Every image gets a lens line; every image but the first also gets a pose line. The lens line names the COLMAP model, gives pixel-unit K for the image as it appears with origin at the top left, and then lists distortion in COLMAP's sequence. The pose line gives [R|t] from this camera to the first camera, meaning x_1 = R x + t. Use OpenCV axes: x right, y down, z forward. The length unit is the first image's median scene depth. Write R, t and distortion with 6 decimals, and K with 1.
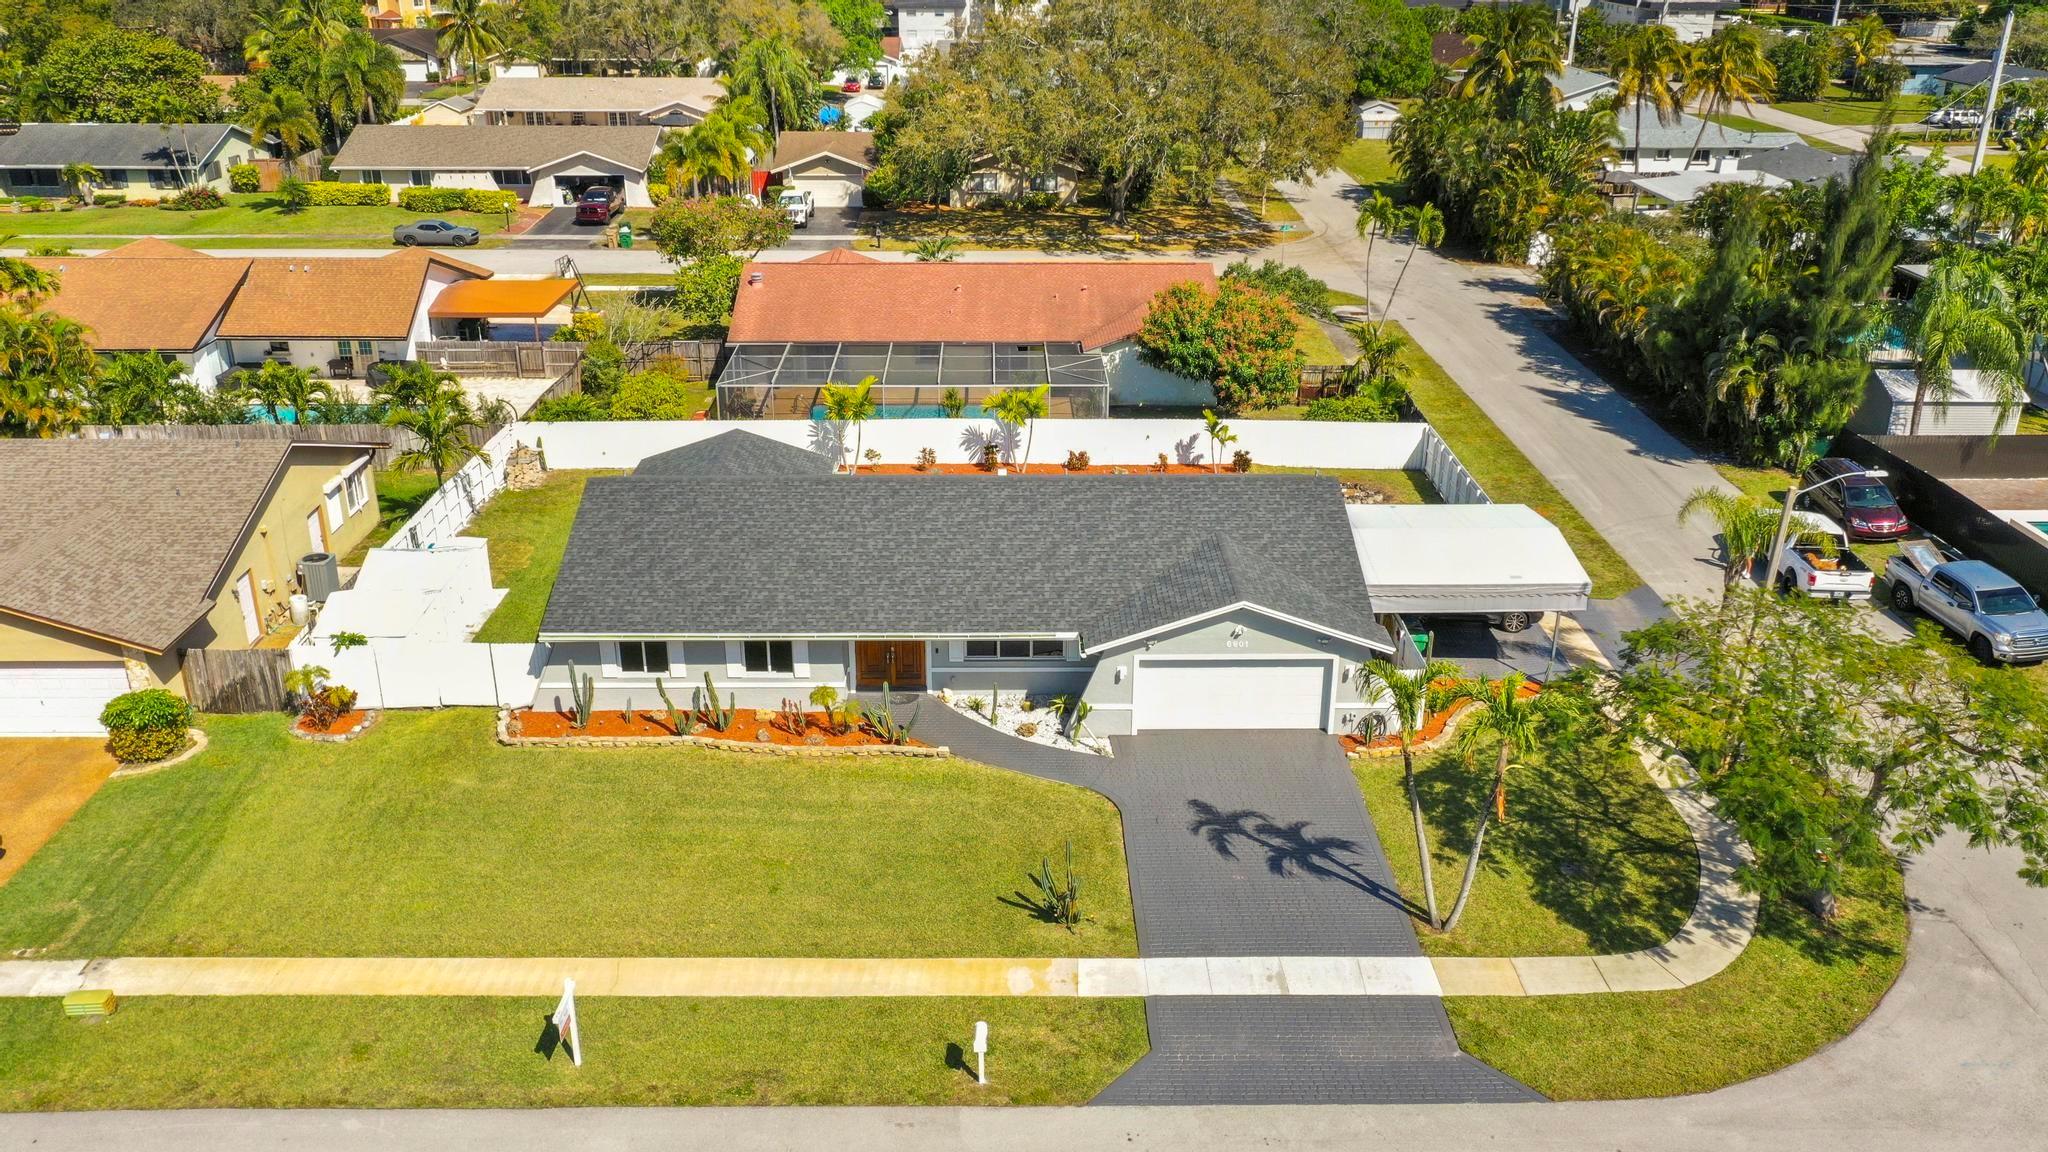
lens RADIAL K [[1621.9, 0, 1026.0], [0, 1621.9, 576.9], [0, 0, 1]] dist [0.004157, -0.005484]
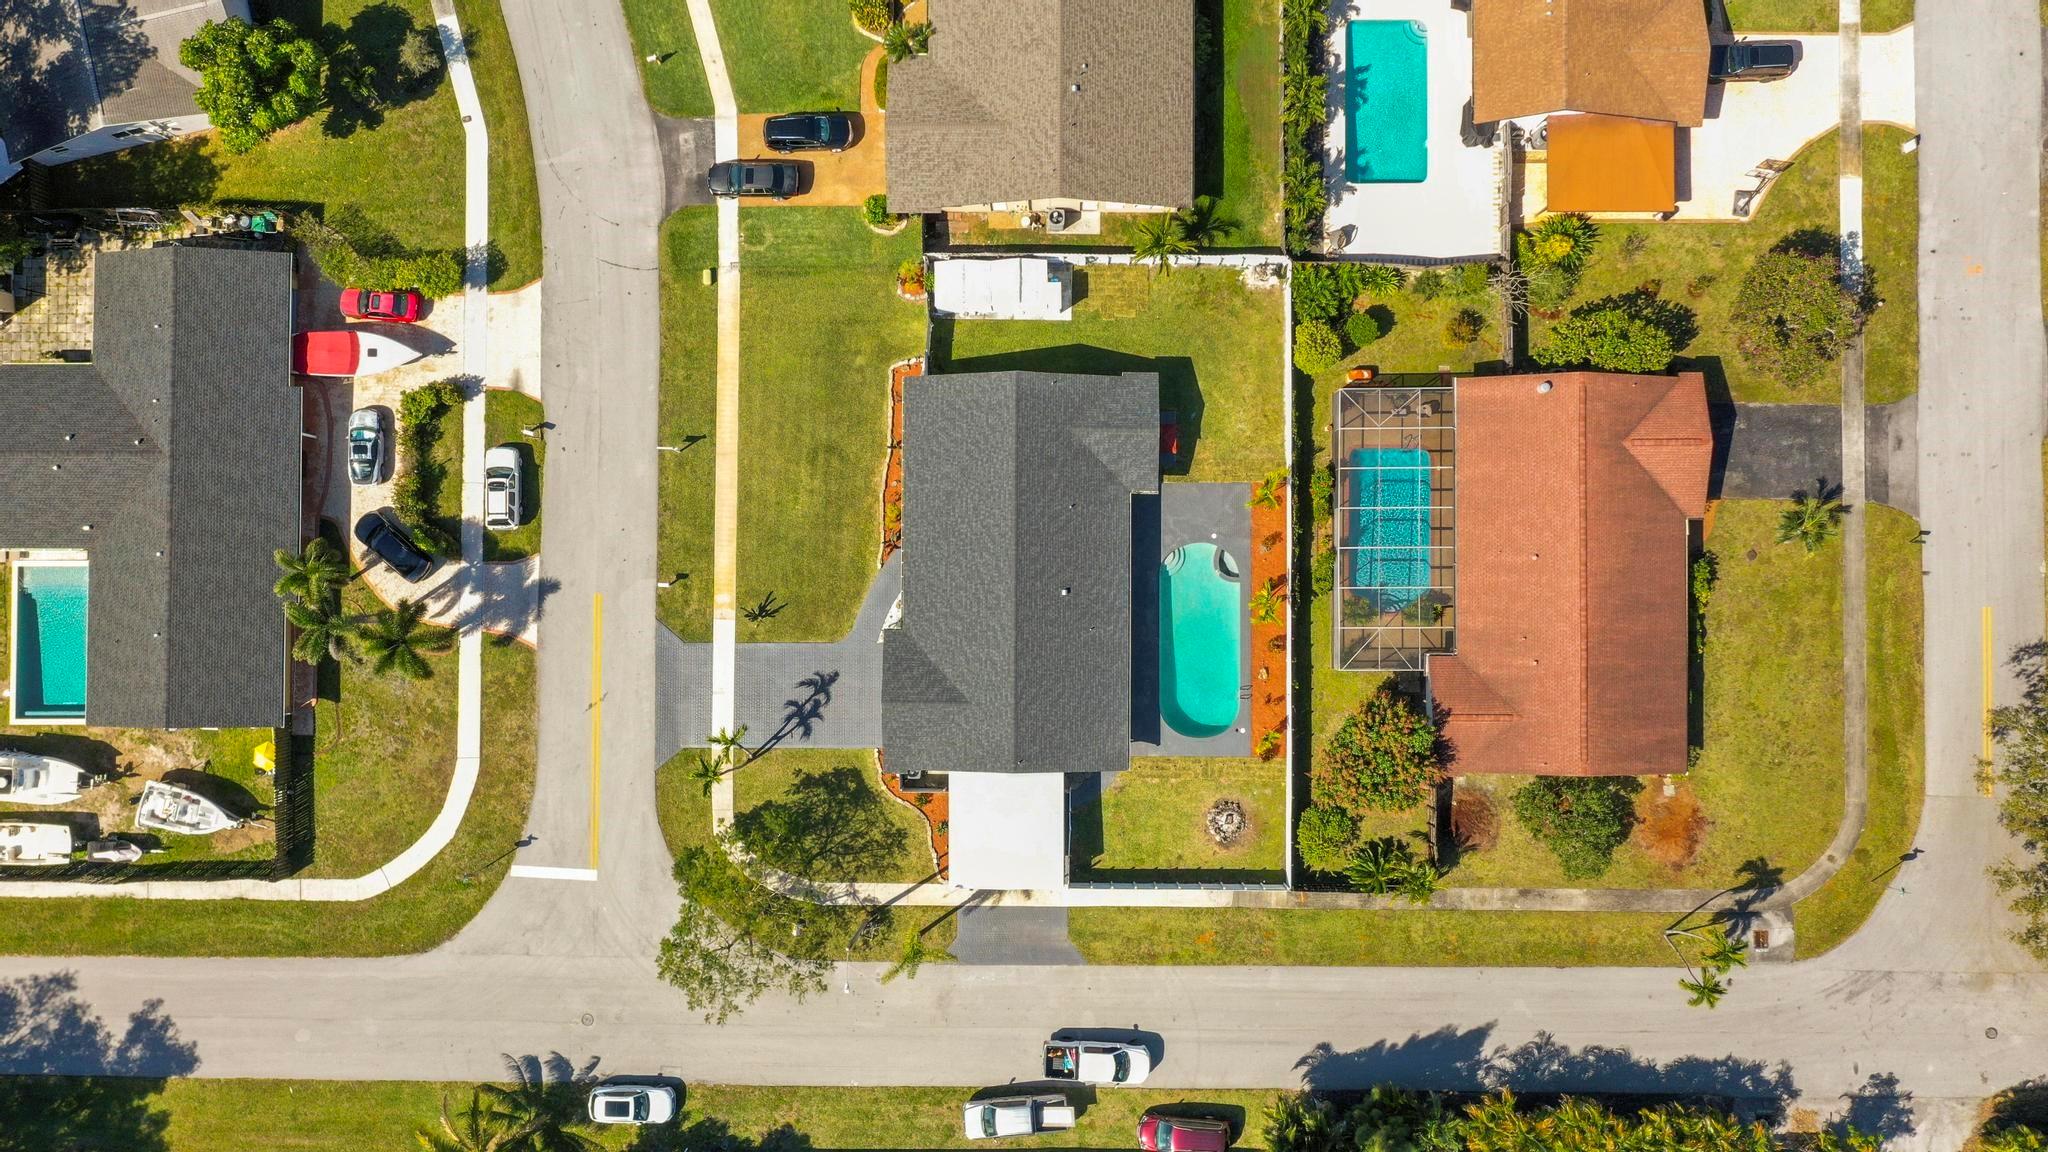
lens RADIAL K [[1621.9, 0, 1037.6], [0, 1621.9, 572.9], [0, 0, 1]] dist [0.004157, -0.005484]
pose [[-0.019966, 0.999382, -0.028915, 0.010671], [-0.372807, 0.019393, 0.927706, -1.374514], [0.927694, 0.029302, 0.372190, 0.251534]]
